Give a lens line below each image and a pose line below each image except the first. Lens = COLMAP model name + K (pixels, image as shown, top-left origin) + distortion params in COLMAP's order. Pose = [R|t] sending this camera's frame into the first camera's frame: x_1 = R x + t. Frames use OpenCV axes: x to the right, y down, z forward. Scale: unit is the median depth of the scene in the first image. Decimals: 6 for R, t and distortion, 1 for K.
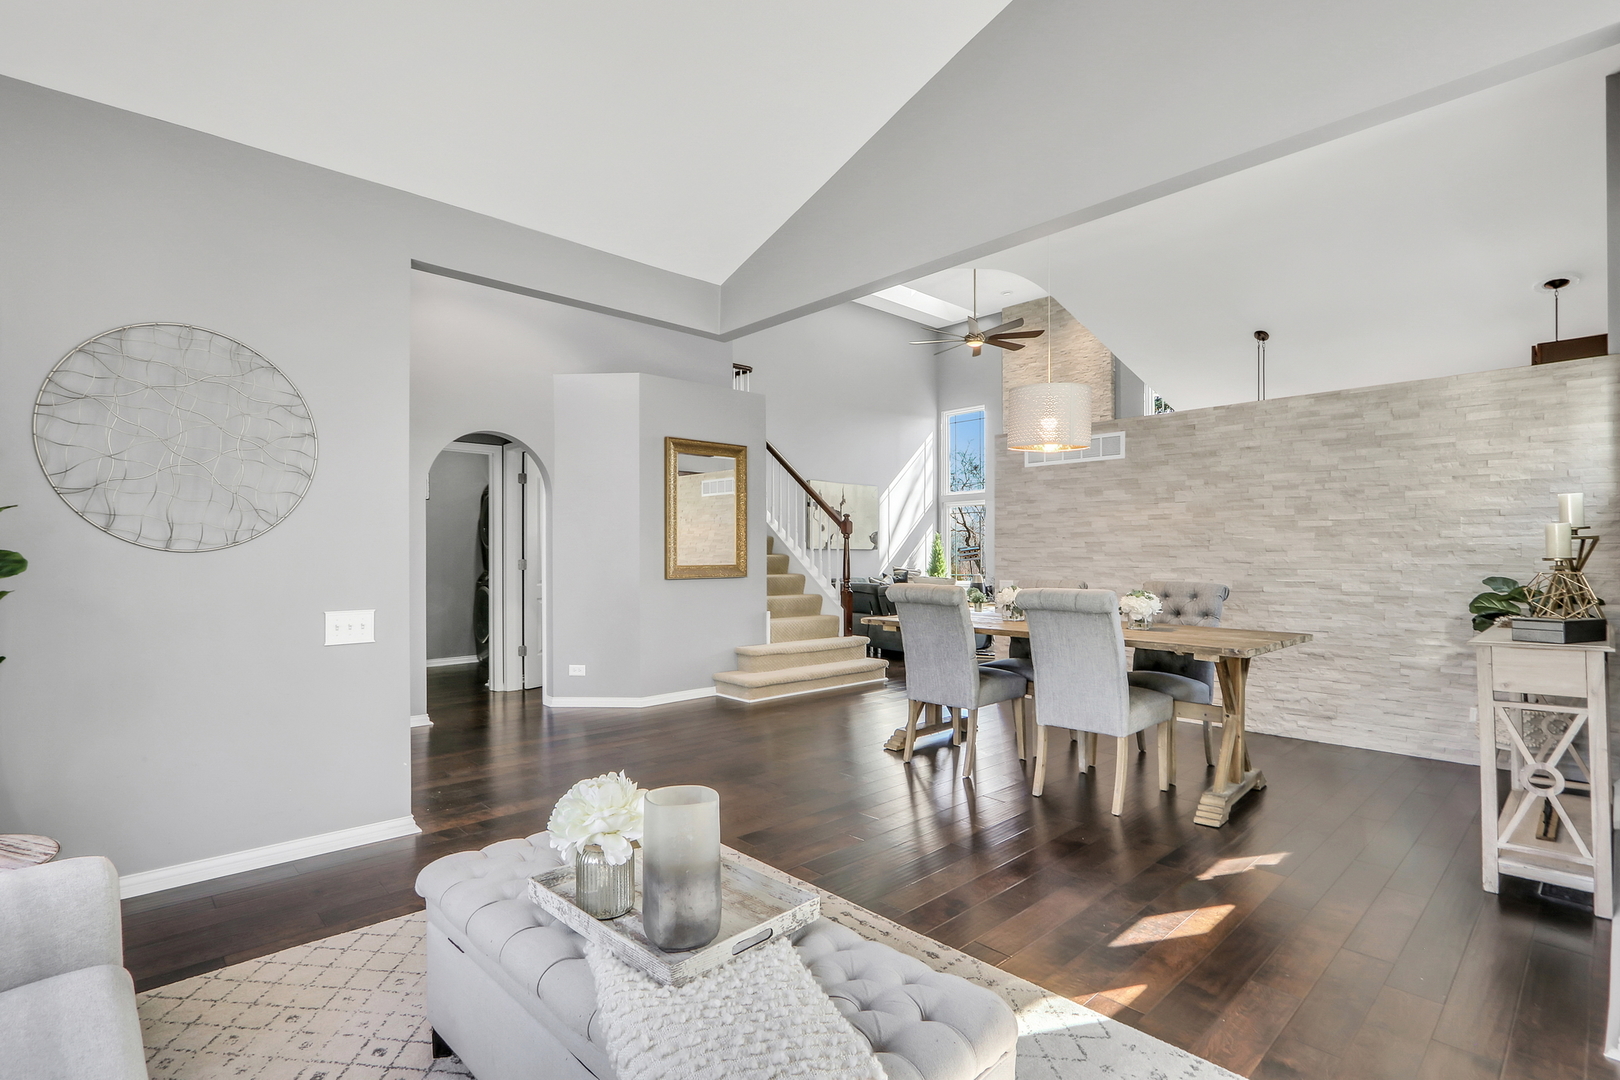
lens RADIAL K [[766.7, 0, 797.4], [0, 766.7, 548.0], [0, 0, 1]] dist [-0.009771, -0.000712]
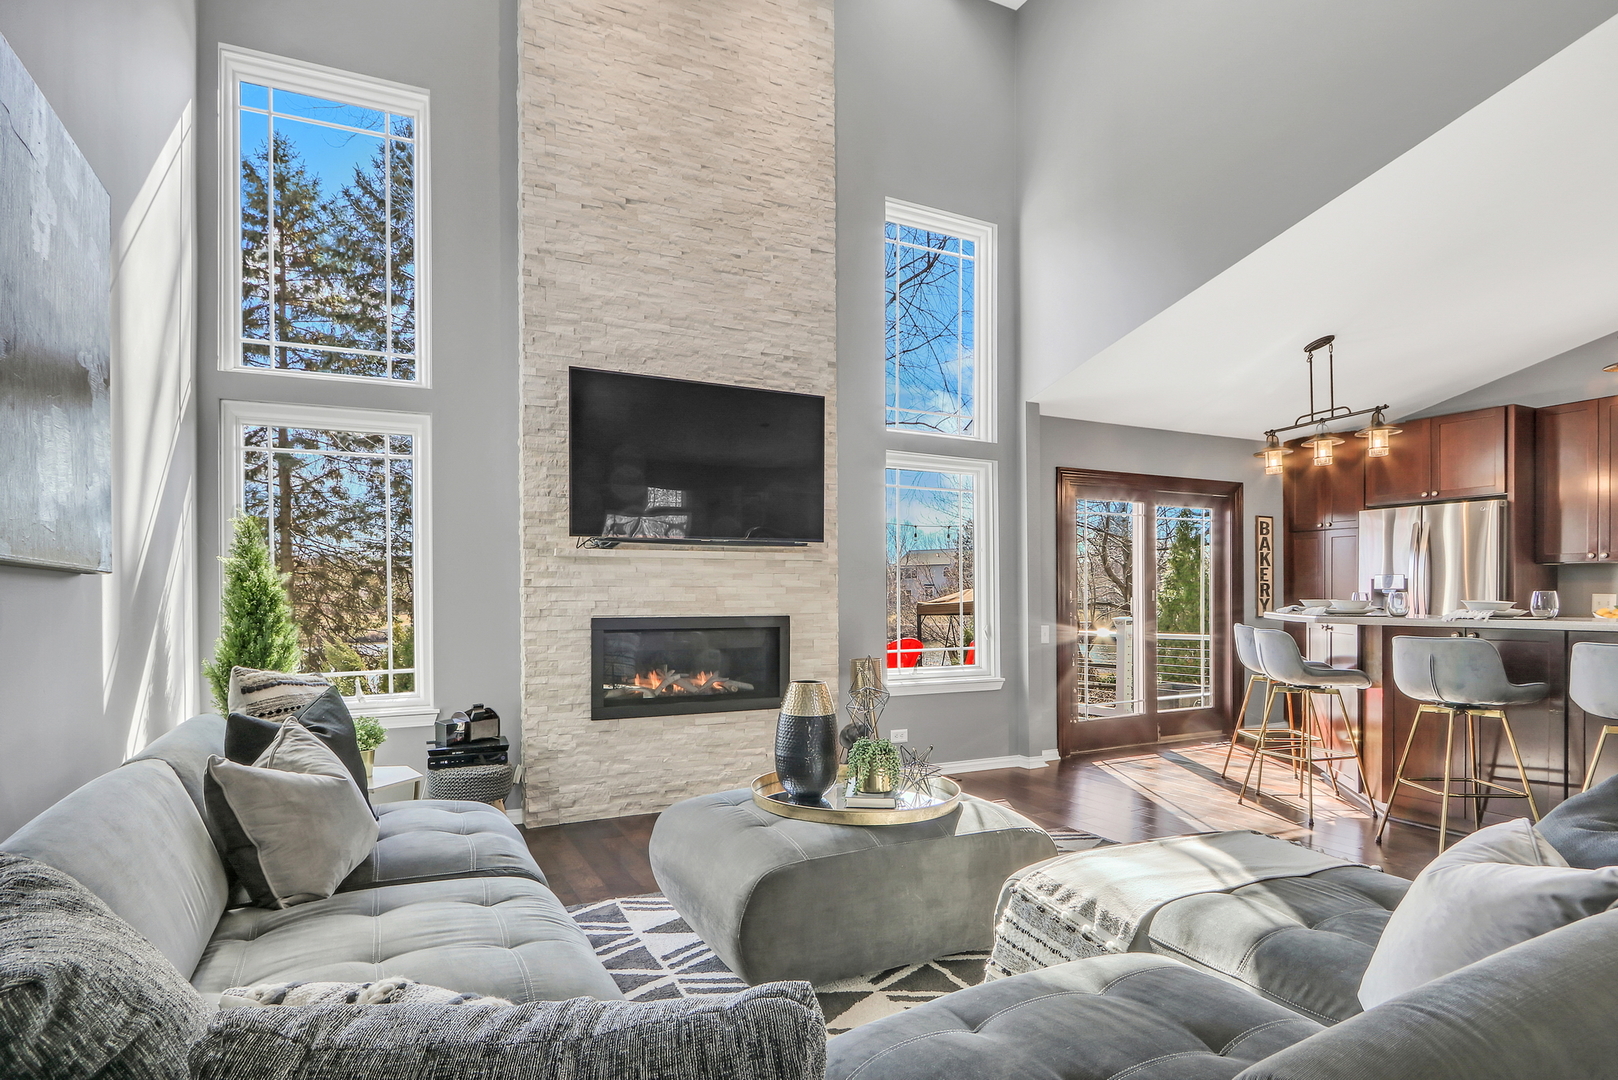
lens RADIAL K [[858.7, 0, 804.7], [0, 858.7, 593.2], [0, 0, 1]] dist [-0.010829, 0.003434]
pose [[0.293660, -0.000853, 0.955910, -0.064214], [-0.005748, 0.999980, 0.002658, 0.010563], [-0.955893, -0.006275, 0.293649, 1.799674]]
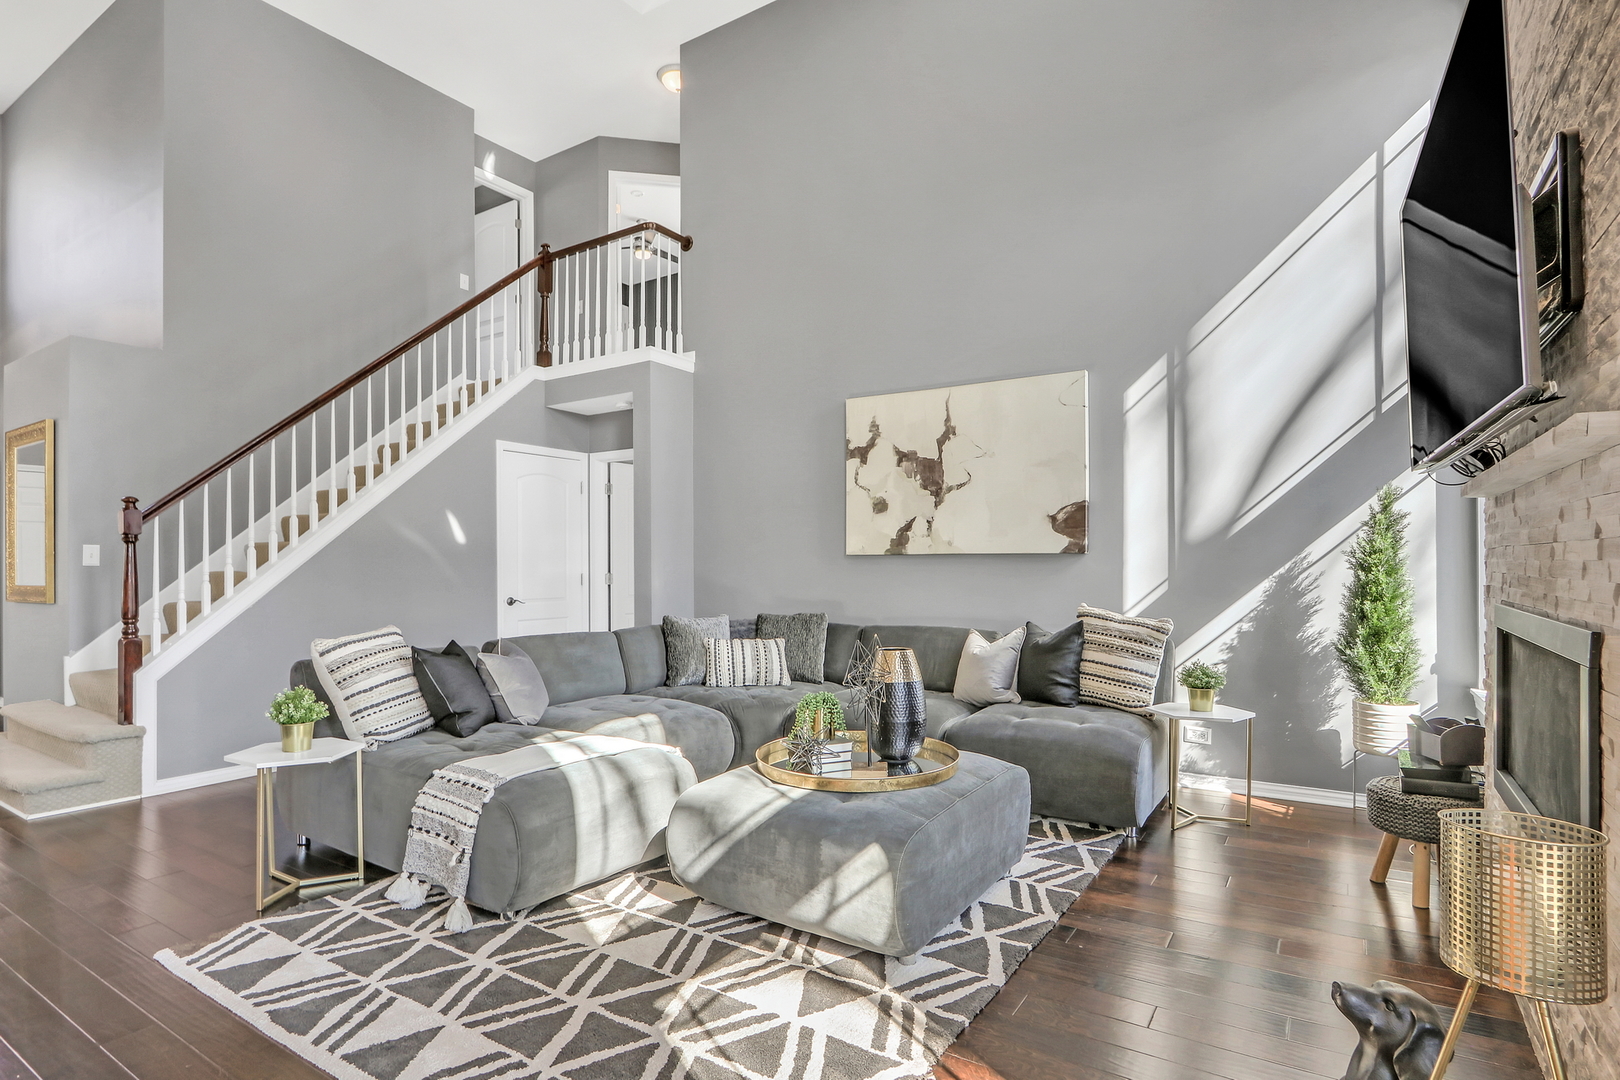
lens RADIAL K [[835.8, 0, 790.2], [0, 835.8, 570.7], [0, 0, 1]] dist [-0.015332, 0.004796]
pose [[0.241755, 0.002874, -0.970333, 0.982441], [0.011910, 0.999911, 0.005929, 0.014503], [0.970264, -0.012990, 0.241699, 1.759030]]
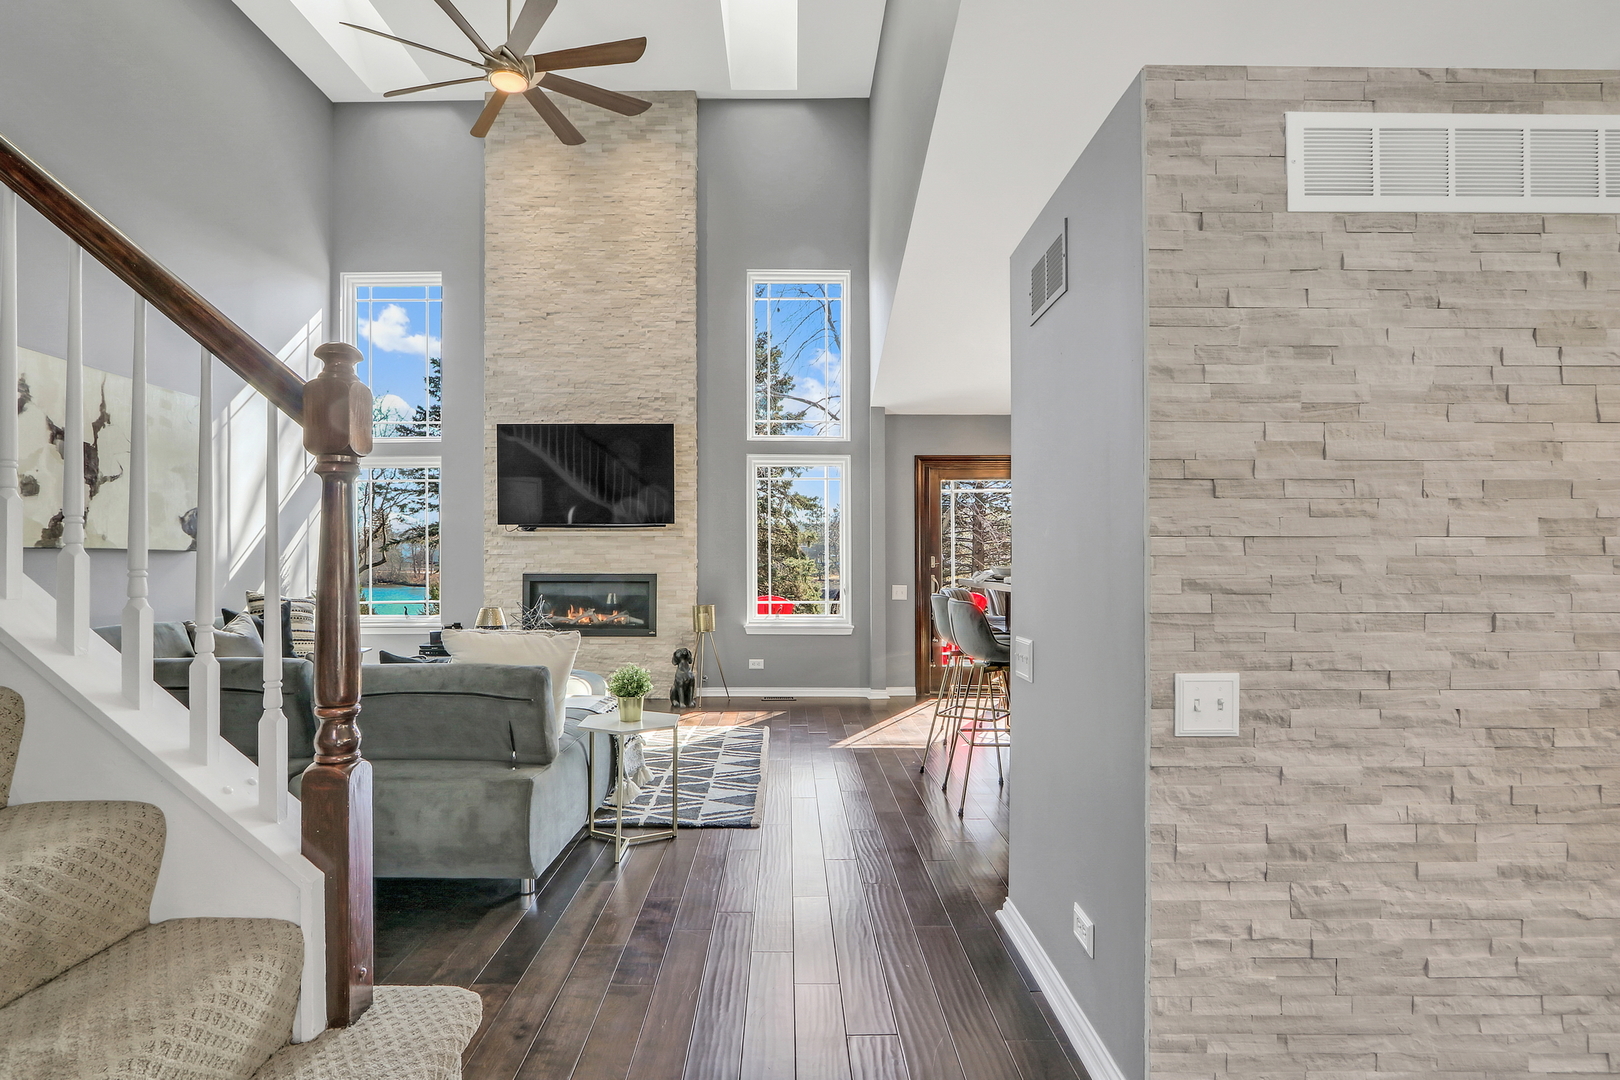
lens RADIAL K [[835.8, 0, 780.1], [0, 835.8, 550.0], [0, 0, 1]] dist [-0.015332, 0.004796]
pose [[0.689041, 0.008170, 0.724677, -0.009204], [-0.005194, 0.999966, -0.006335, 0.006830], [-0.724704, 0.000601, 0.689060, 1.053785]]
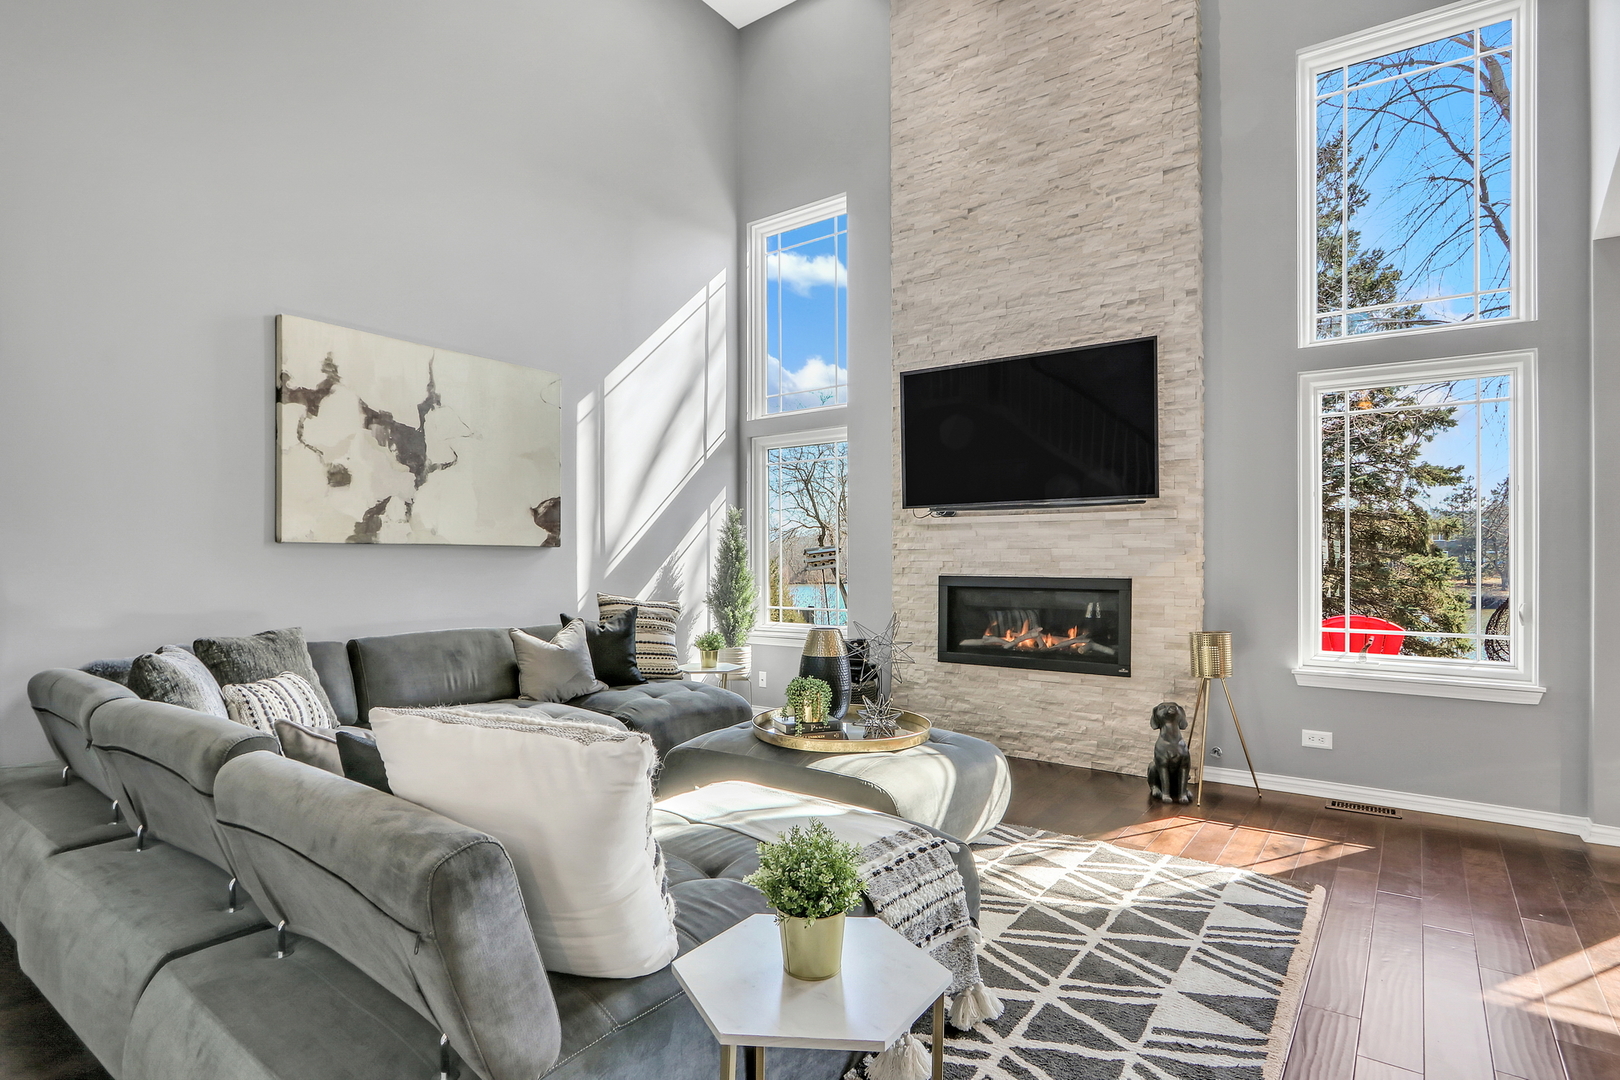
lens RADIAL K [[835.8, 0, 782.9], [0, 835.8, 561.9], [0, 0, 1]] dist [-0.015332, 0.004796]
pose [[0.986030, -0.001857, 0.166555, 0.321969], [-0.000209, 0.999923, 0.012385, 0.010143], [-0.166565, -0.012247, 0.985954, 1.332548]]
